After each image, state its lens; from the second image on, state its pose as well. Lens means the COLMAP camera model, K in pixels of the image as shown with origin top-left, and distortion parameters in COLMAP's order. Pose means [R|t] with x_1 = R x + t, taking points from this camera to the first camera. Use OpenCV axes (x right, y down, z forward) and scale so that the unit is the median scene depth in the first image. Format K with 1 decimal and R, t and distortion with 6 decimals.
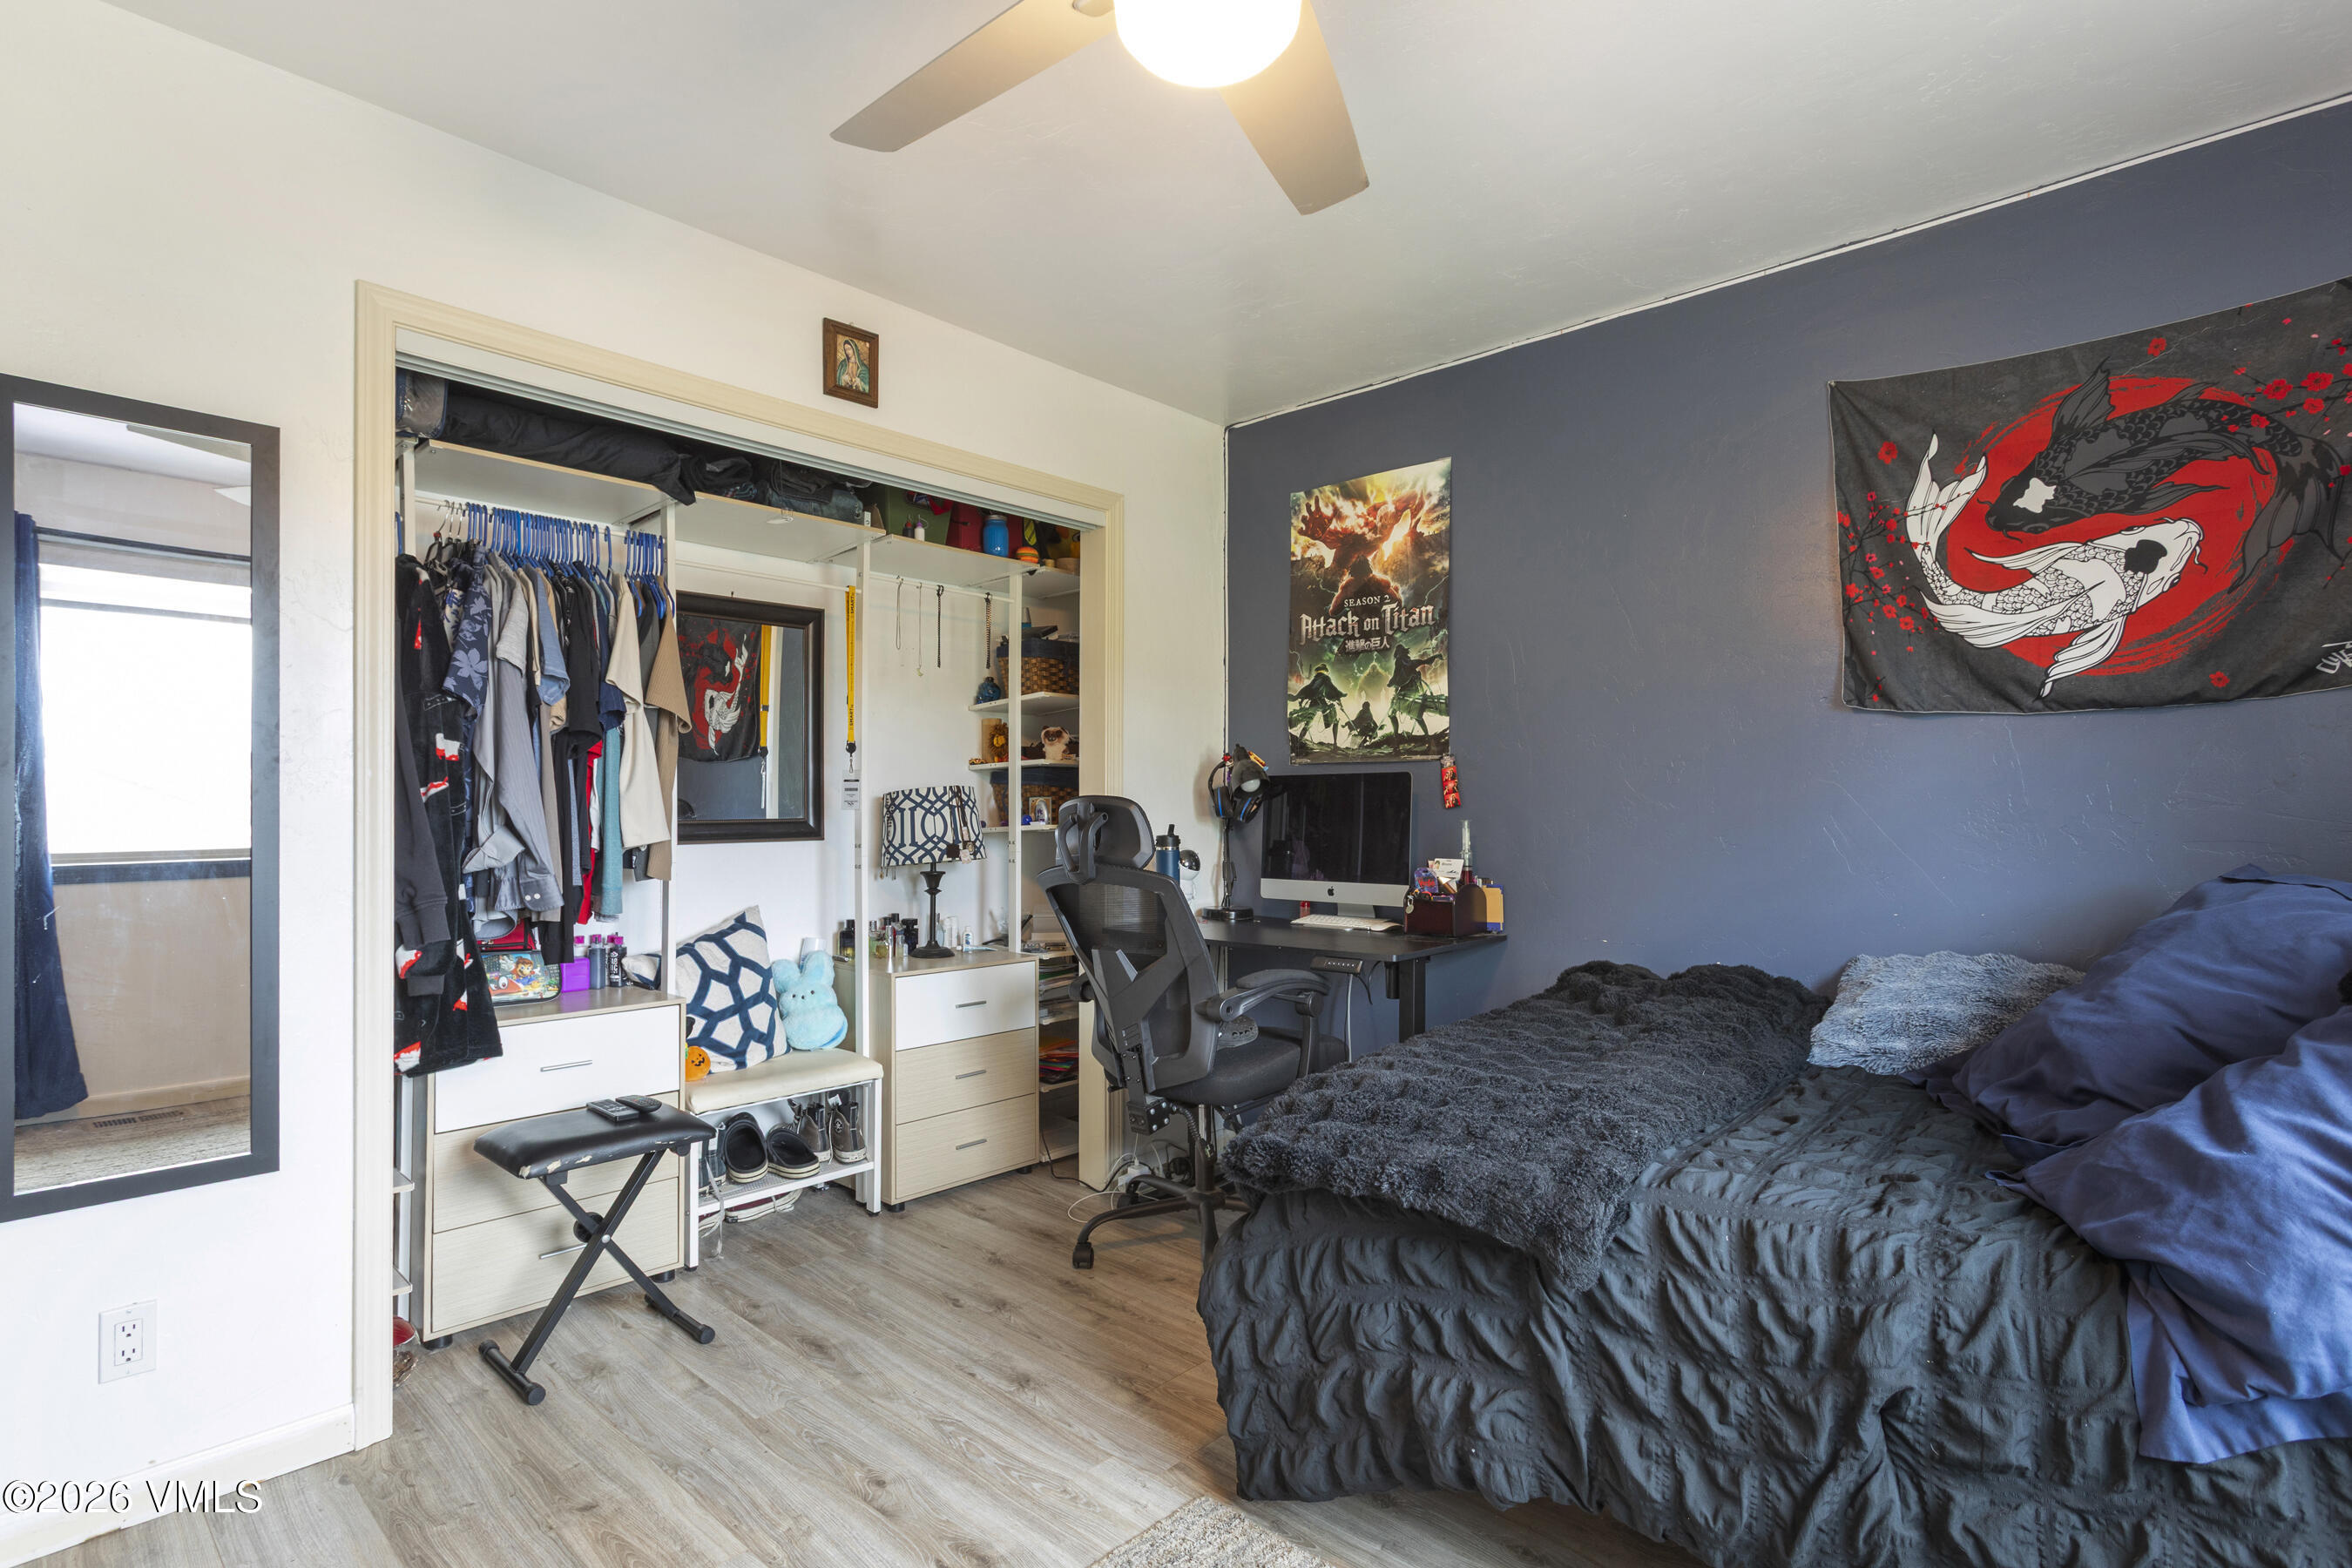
lens RADIAL K [[1170.5, 0, 1176.0], [0, 1170.5, 784.0], [0, 0, 1]] dist [0.000912, -0.000332]
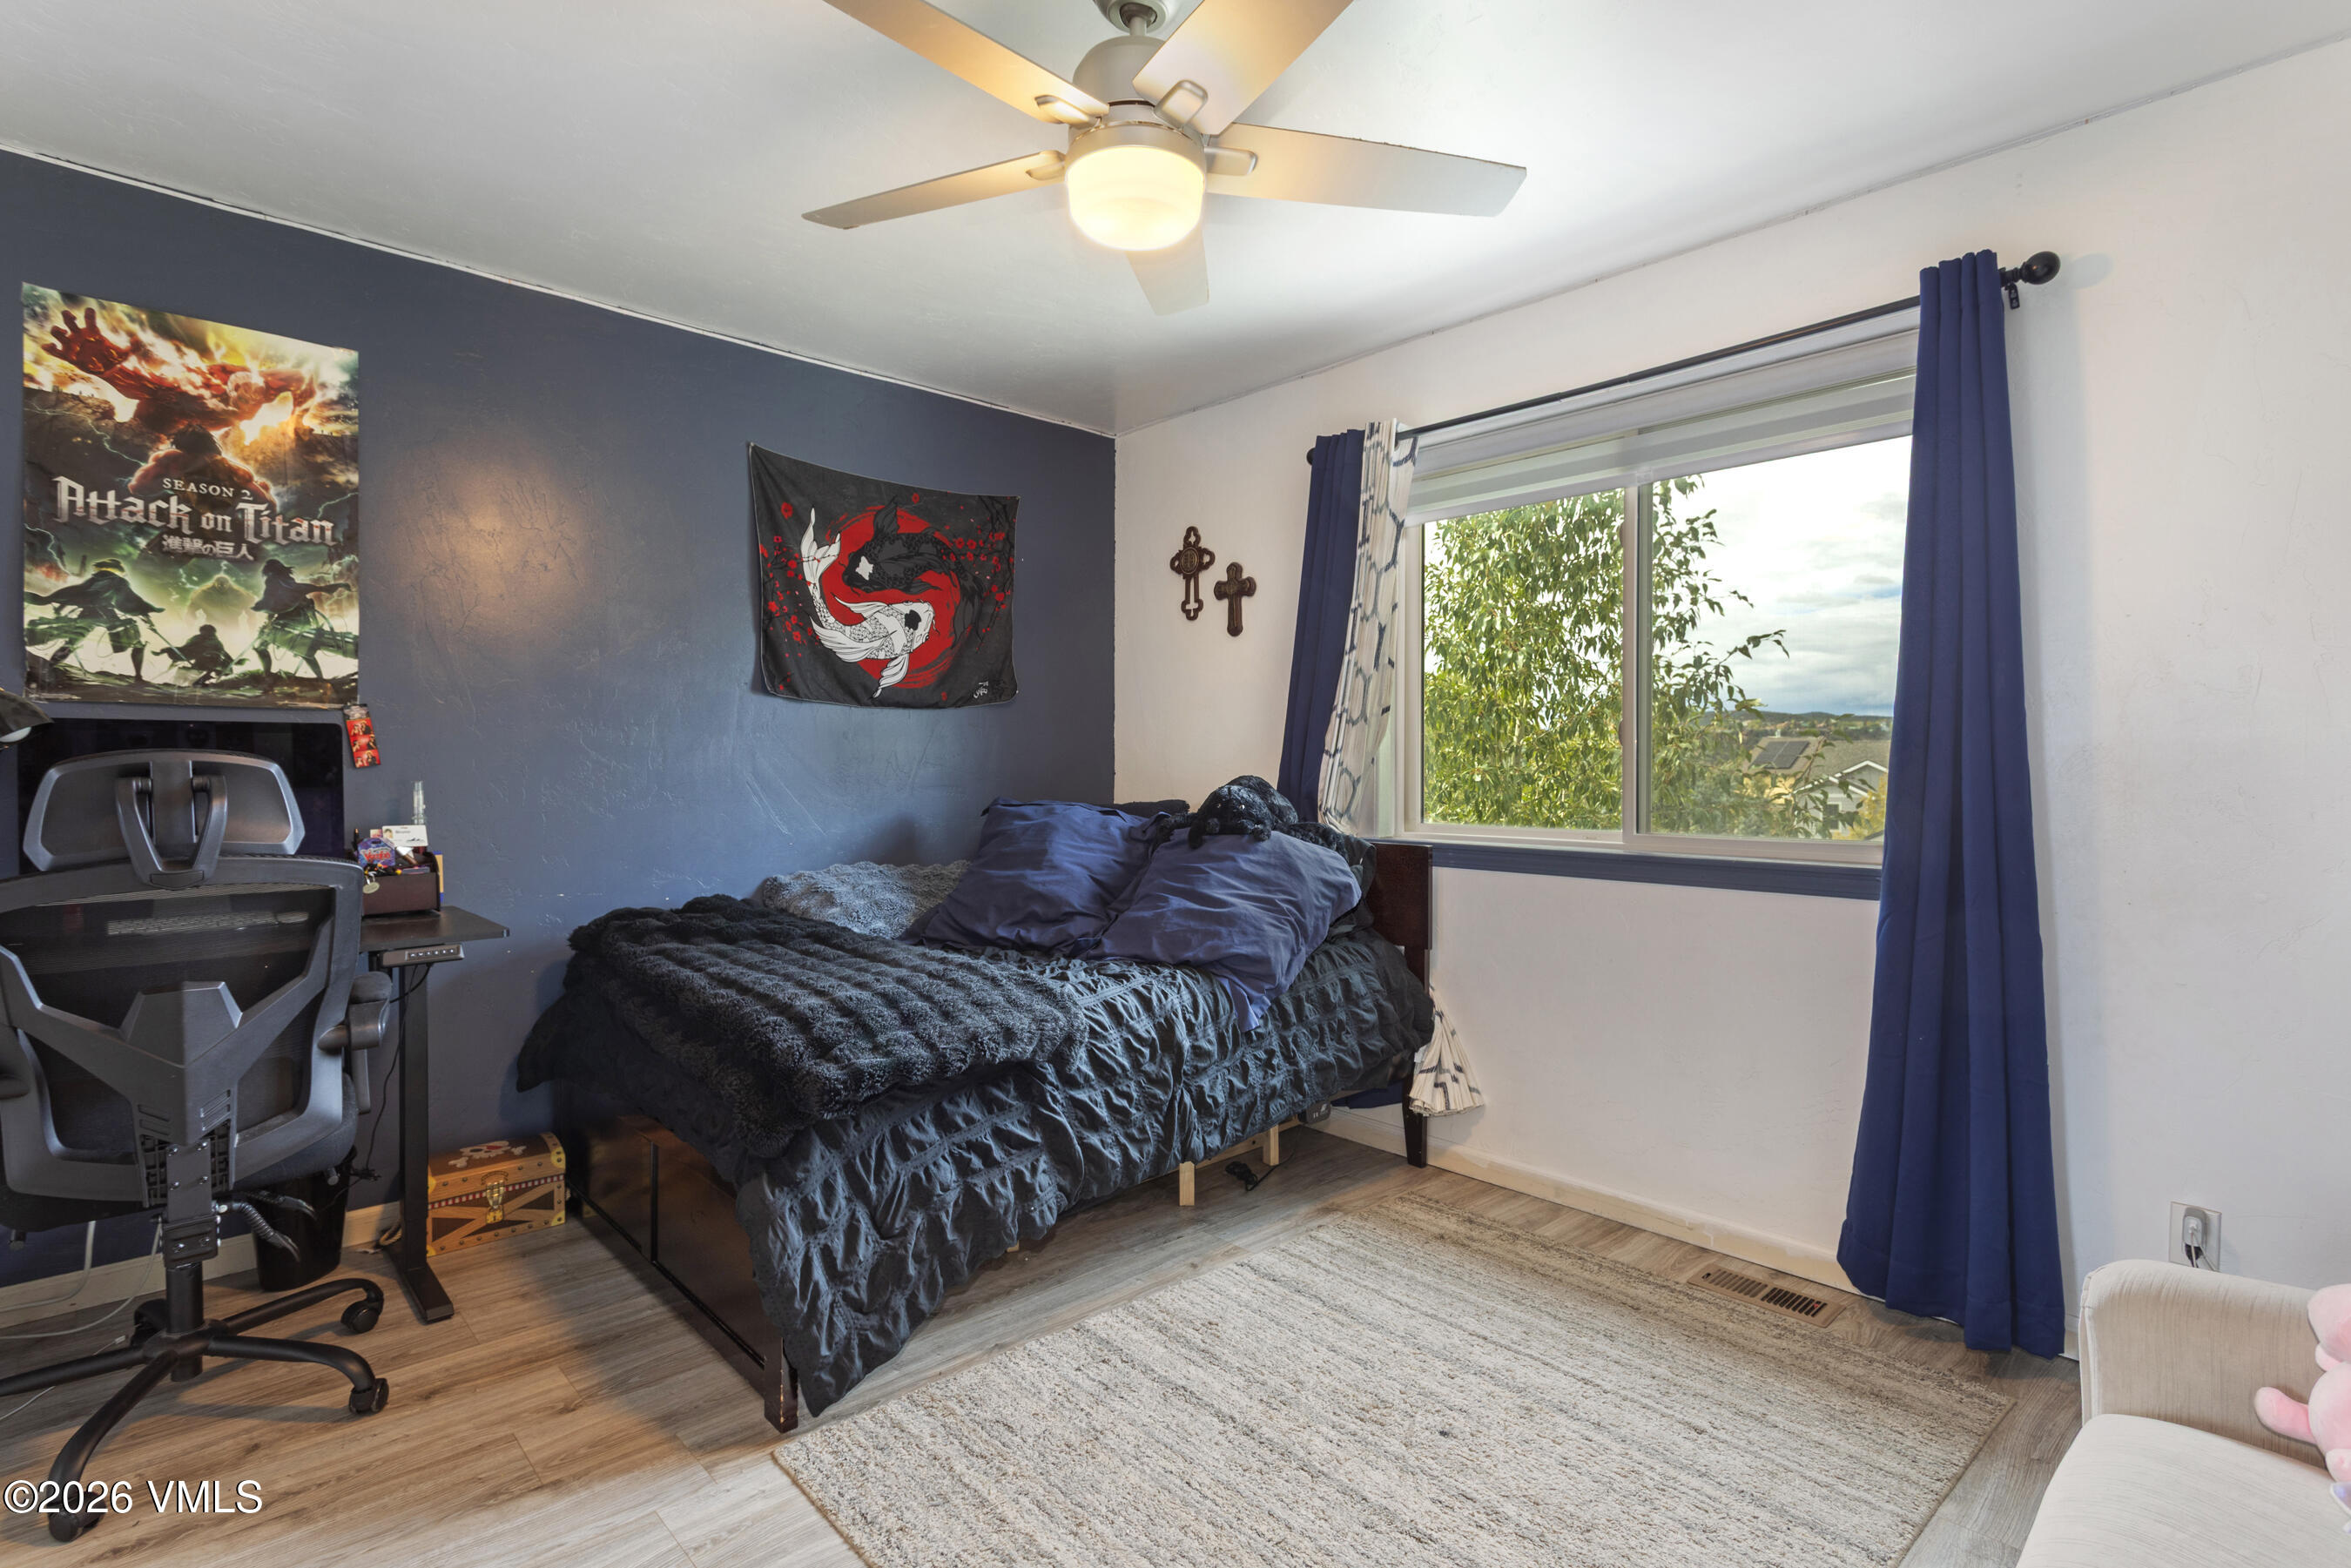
lens RADIAL K [[1109.2, 0, 1182.7], [0, 1109.2, 766.2], [0, 0, 1]] dist [0.004439, 0.001488]
pose [[0.065012, -0.001911, 0.997883, -0.522696], [-0.023801, 0.999711, 0.003465, 0.002740], [-0.997601, -0.023976, 0.064948, 0.341812]]
